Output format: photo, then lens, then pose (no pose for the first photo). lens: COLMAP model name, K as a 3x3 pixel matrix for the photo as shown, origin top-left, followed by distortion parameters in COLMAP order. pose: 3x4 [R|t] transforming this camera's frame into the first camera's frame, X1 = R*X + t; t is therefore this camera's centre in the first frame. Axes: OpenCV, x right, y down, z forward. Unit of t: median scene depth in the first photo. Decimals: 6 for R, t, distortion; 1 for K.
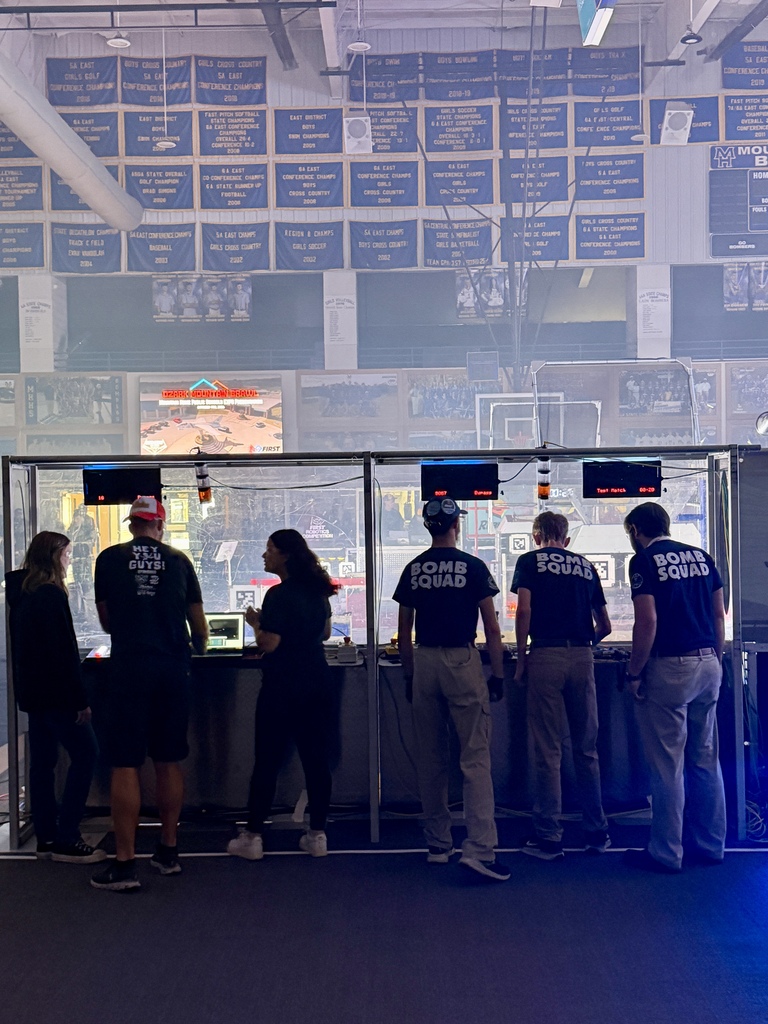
lens RADIAL K [[1340.0, 0, 378.9], [0, 1340.0, 516.3], [0, 0, 1]] dist [0.181946, 0.000000]
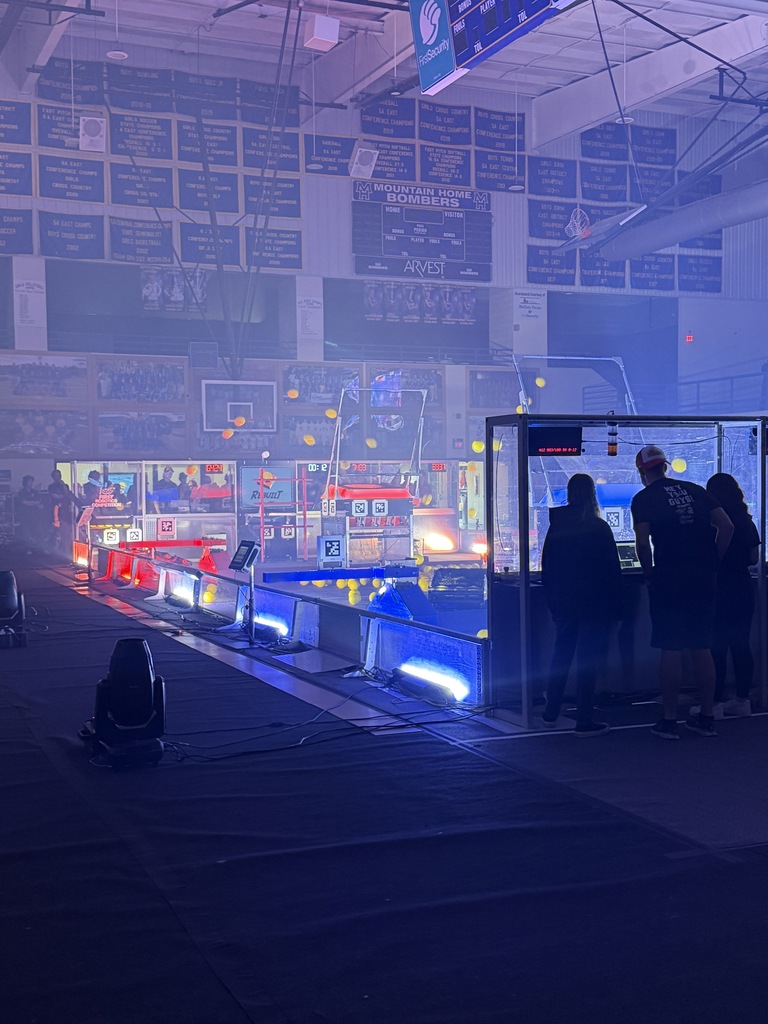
lens RADIAL K [[1239.3, 0, 337.5], [0, 1239.3, 538.1], [0, 0, 1]] dist [0.118983, 0.000000]
pose [[0.923337, -0.009775, 0.383867, -0.190661], [-0.002734, 0.999483, 0.032026, 0.006531], [-0.383982, -0.030620, 0.922833, -0.008888]]
